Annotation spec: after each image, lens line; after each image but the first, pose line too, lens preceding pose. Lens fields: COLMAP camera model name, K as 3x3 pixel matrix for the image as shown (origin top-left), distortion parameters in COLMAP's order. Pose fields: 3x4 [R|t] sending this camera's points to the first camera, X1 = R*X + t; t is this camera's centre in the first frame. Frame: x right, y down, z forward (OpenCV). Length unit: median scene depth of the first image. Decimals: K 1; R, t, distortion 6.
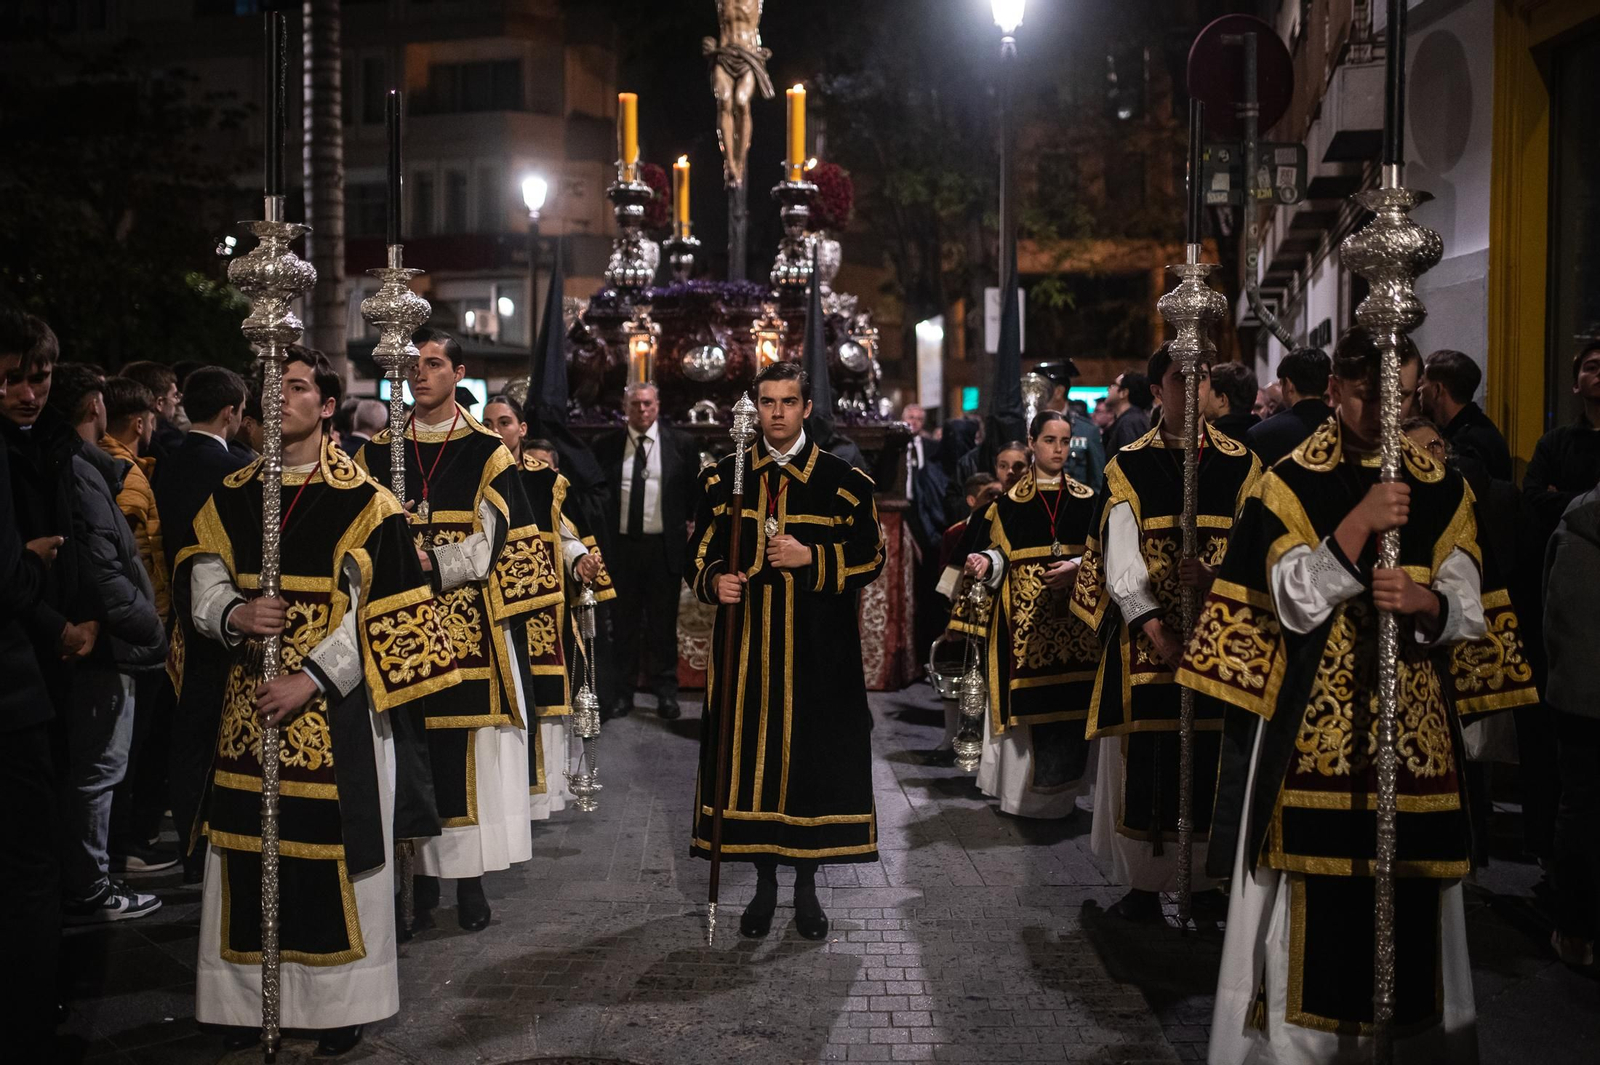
lens RADIAL K [[1600.1, 0, 789.6], [0, 1600.1, 532.8], [0, 0, 1]] dist [-0.018112, 0.000000]
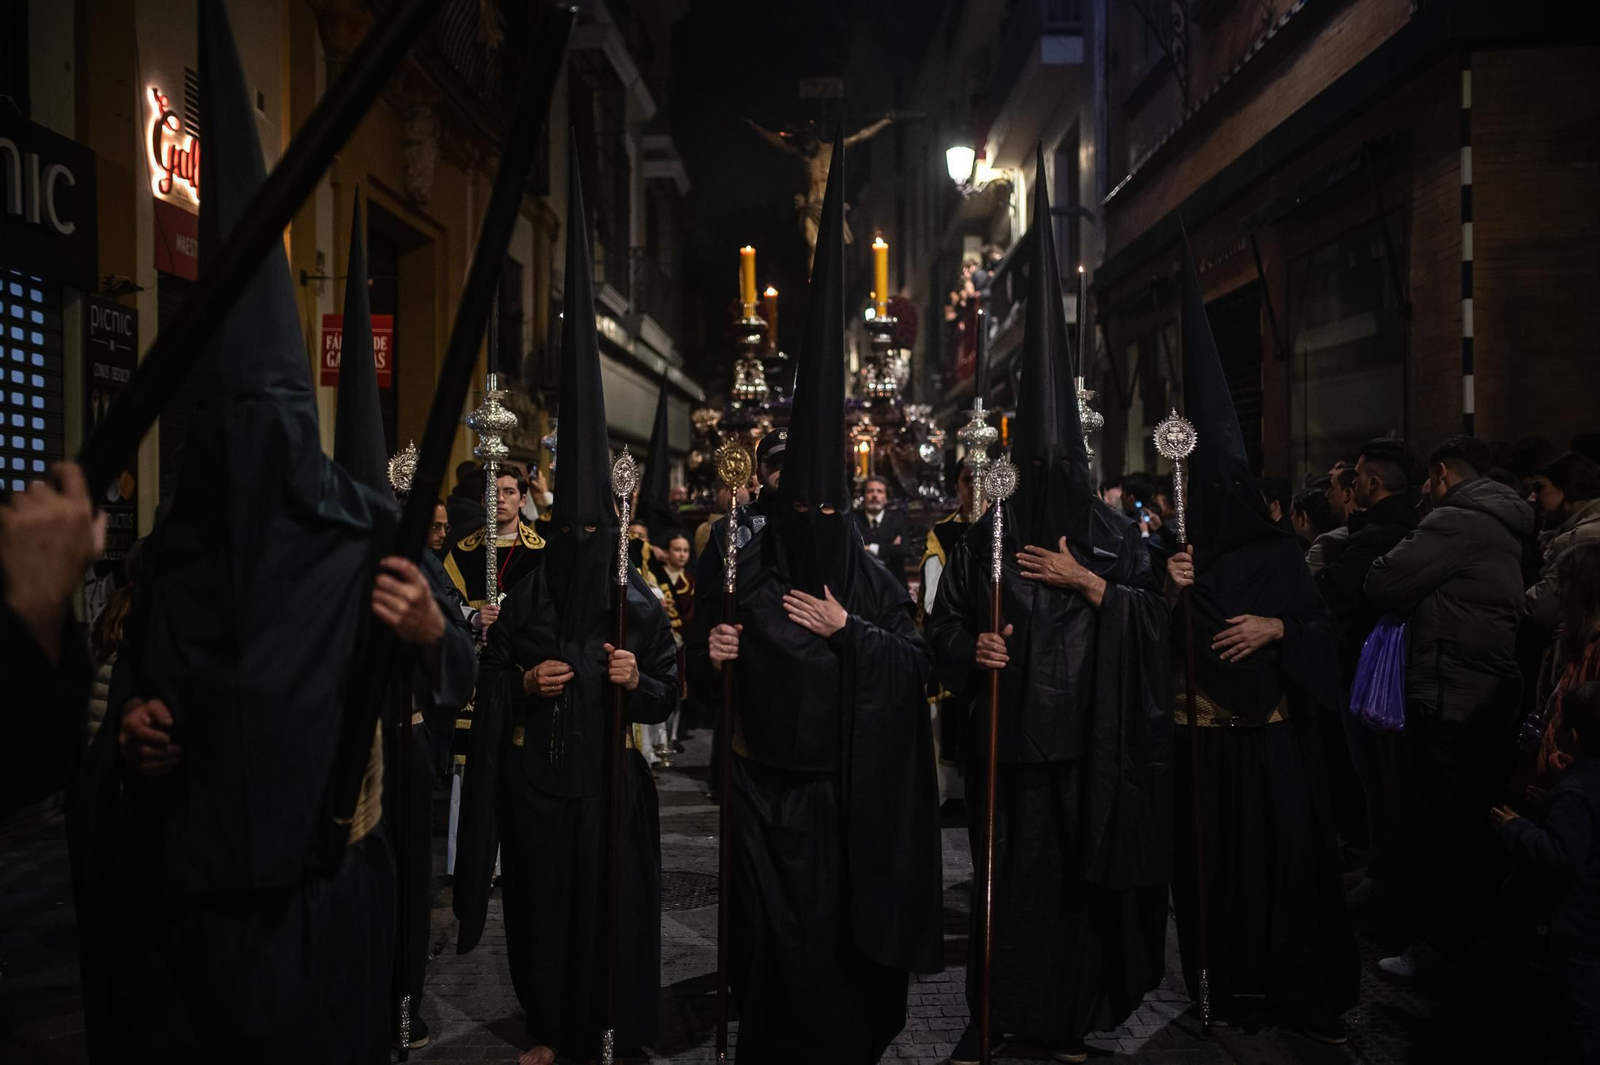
lens RADIAL K [[1600.1, 0, 807.4], [0, 1600.1, 534.5], [0, 0, 1]] dist [-0.018112, 0.000000]
pose [[0.999870, -0.011987, 0.010757, -0.070267], [0.012463, 0.998896, -0.045300, 0.010508], [-0.010202, 0.045428, 0.998916, -0.262166]]
